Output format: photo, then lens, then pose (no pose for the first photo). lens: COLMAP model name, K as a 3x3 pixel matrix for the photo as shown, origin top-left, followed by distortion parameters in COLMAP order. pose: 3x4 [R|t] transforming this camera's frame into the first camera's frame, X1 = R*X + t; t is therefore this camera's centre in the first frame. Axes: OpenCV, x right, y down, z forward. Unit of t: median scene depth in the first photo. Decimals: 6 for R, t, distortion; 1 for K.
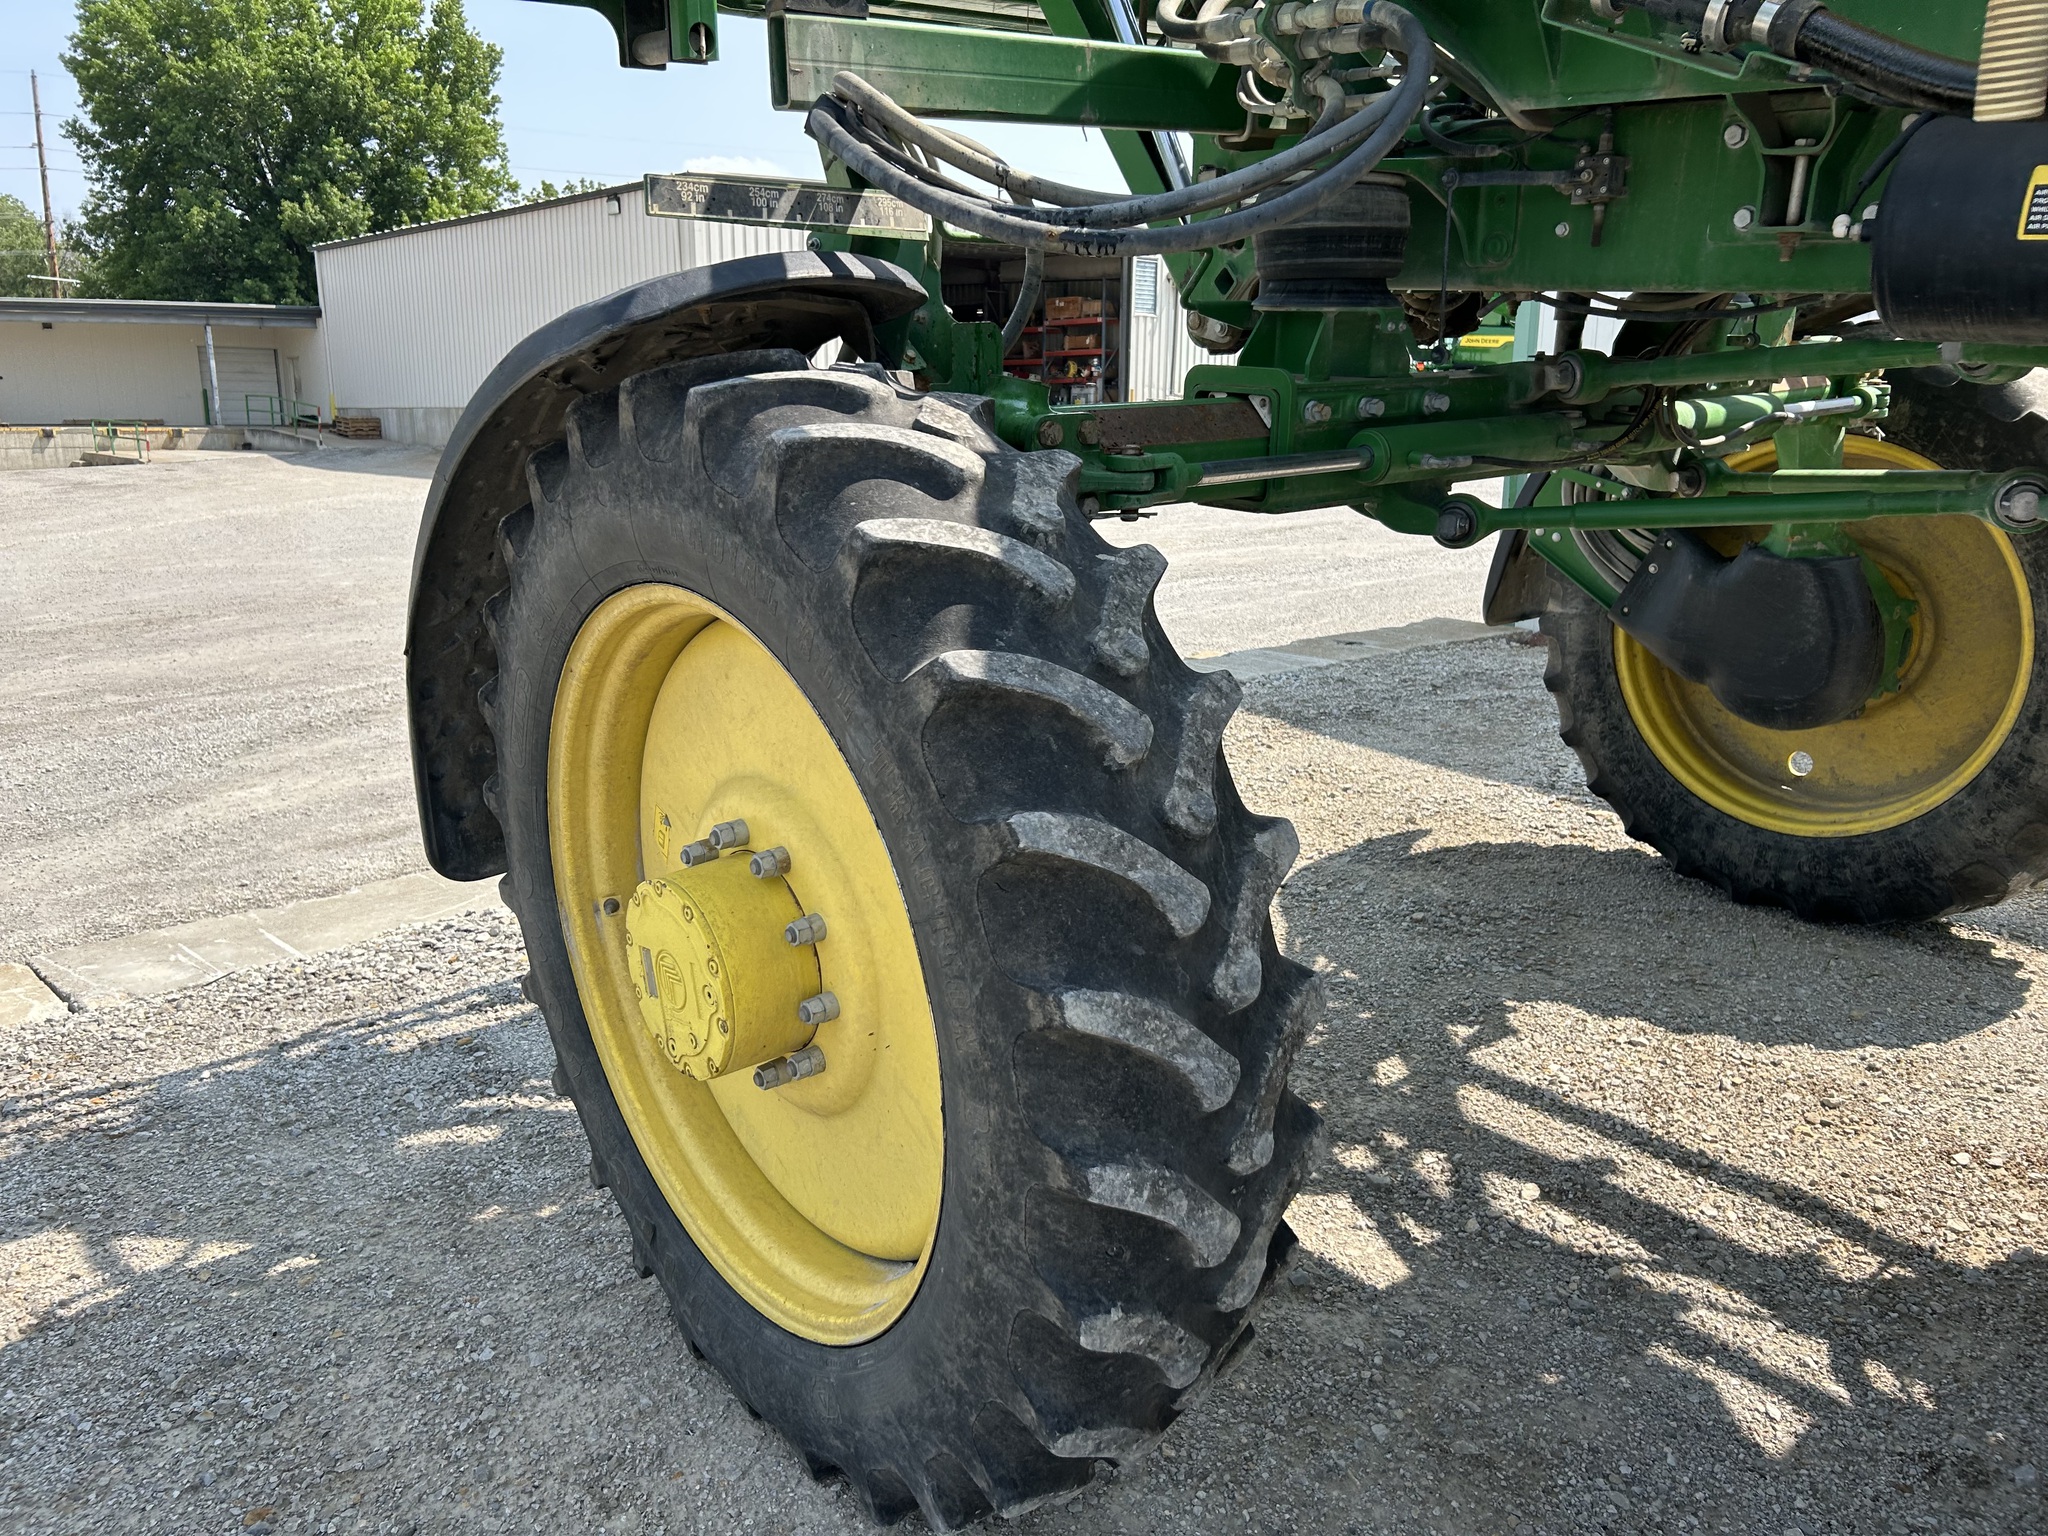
lens RADIAL K [[1540.2, 0, 1019.6], [0, 1540.2, 775.0], [0, 0, 1]] dist [0.048561, -0.057171]
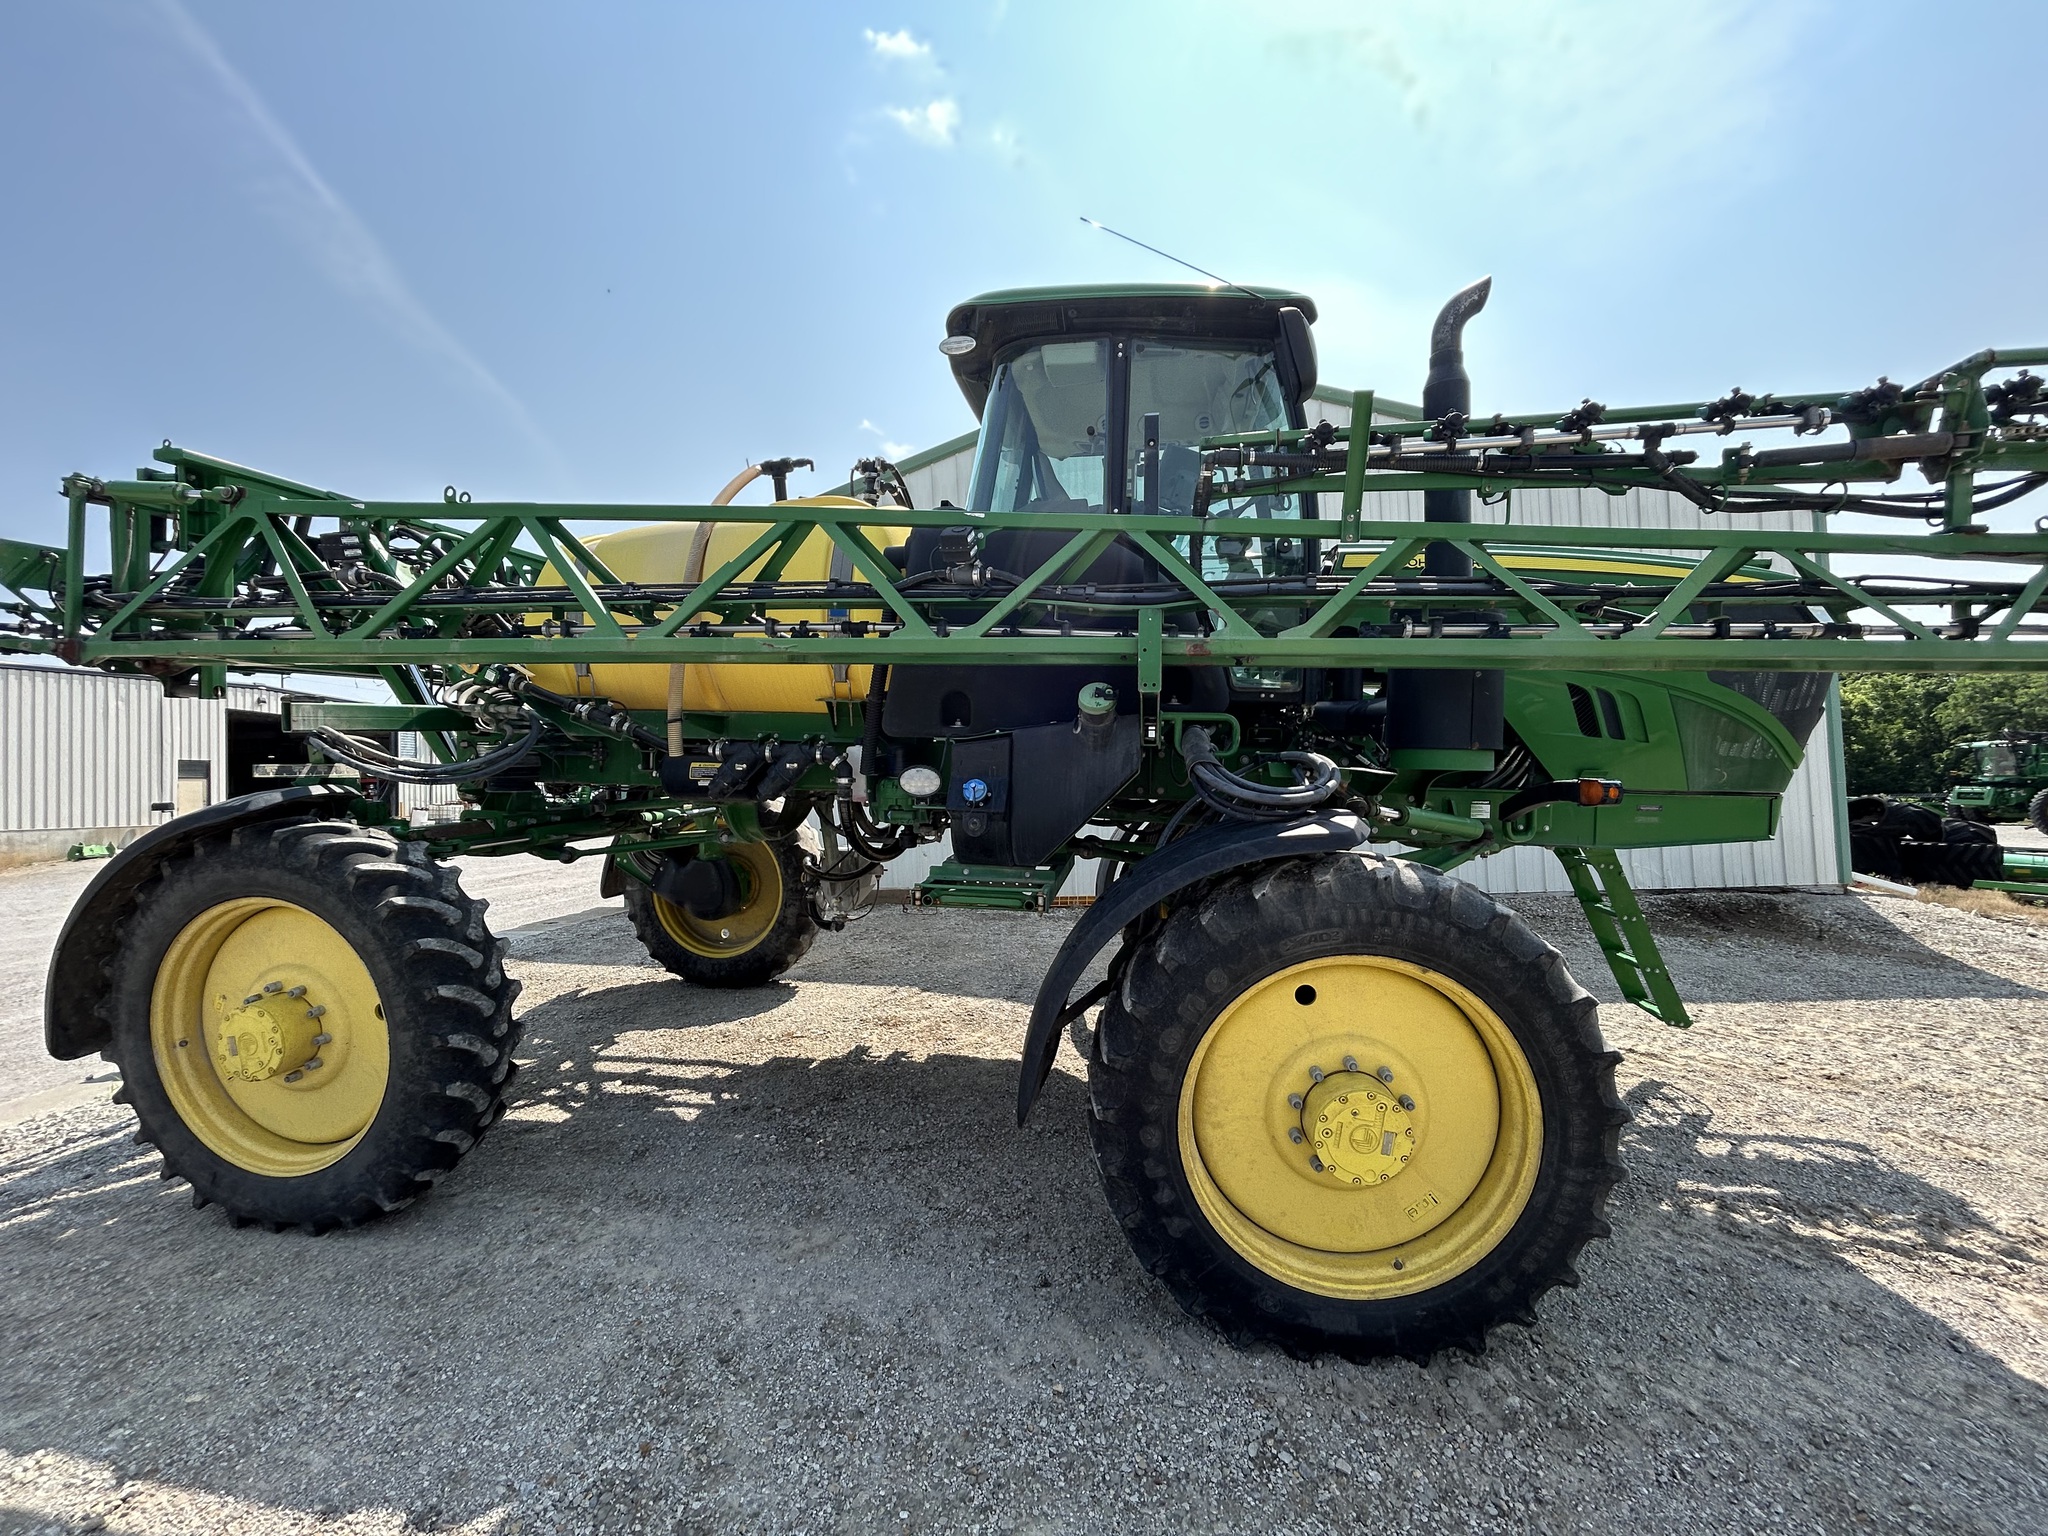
lens RADIAL K [[827.3, 0, 989.3], [0, 827.3, 777.5], [0, 0, 1]] dist [0.021201, 0.000253]
pose [[0.772494, -0.021138, 0.634671, -0.123193], [0.185358, 0.963427, -0.193523, 0.171743], [-0.607368, 0.267137, 0.748159, -0.830942]]
